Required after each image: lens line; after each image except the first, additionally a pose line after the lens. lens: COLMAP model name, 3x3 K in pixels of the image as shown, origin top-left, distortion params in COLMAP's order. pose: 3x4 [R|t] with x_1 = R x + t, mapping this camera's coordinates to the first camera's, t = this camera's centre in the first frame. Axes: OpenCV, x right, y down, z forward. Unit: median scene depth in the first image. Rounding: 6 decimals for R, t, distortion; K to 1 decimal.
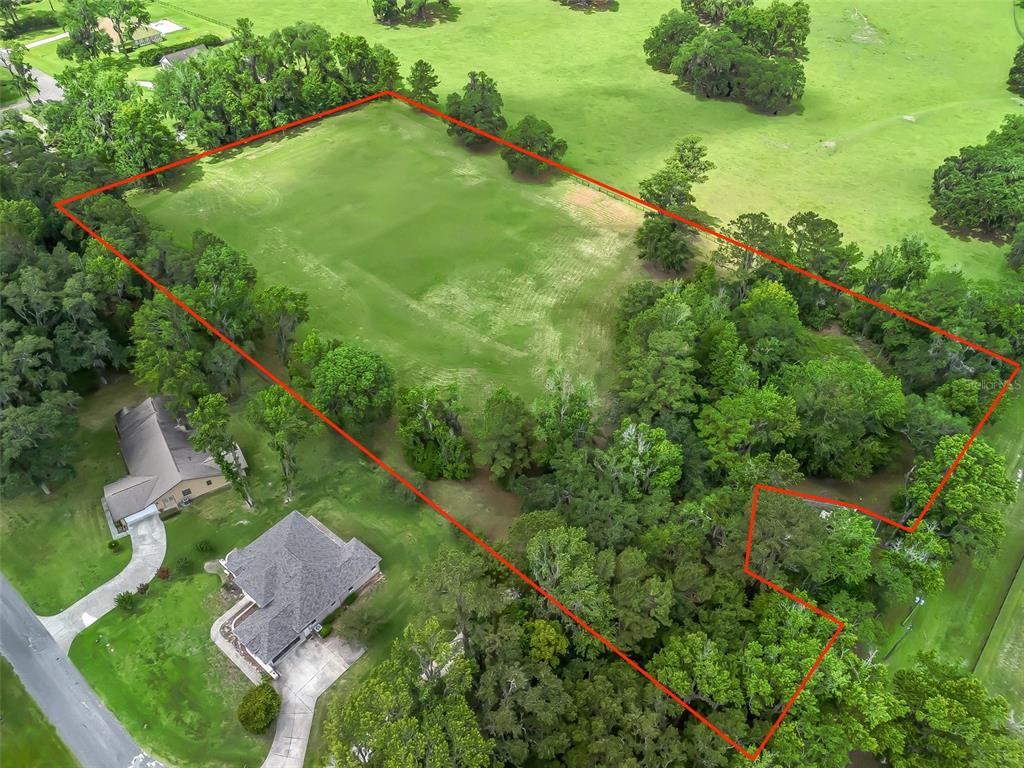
lens RADIAL K [[761.9, 0, 512.0], [0, 761.9, 384.0], [0, 0, 1]] dist [0.079706, -0.091380]
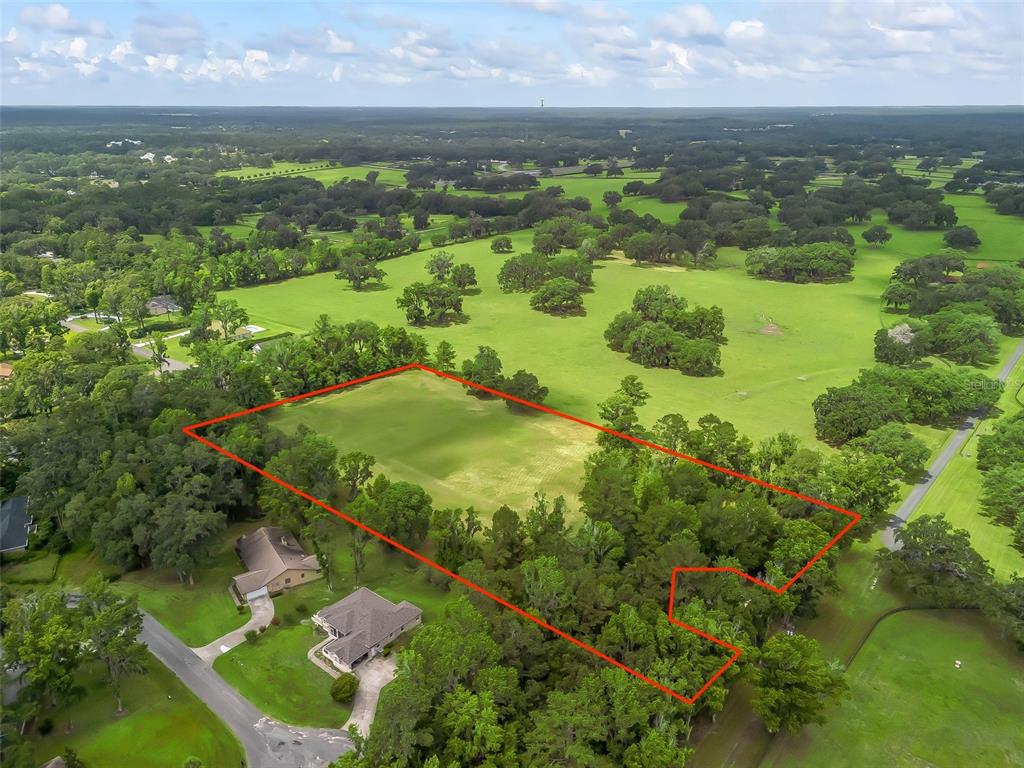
lens RADIAL K [[761.9, 0, 512.0], [0, 761.9, 384.0], [0, 0, 1]] dist [0.079706, -0.091380]
pose [[0.999913, -0.012338, 0.004678, -0.001039], [0.013187, 0.921885, -0.387240, 0.217277], [0.000466, 0.387268, 0.921967, -0.285681]]
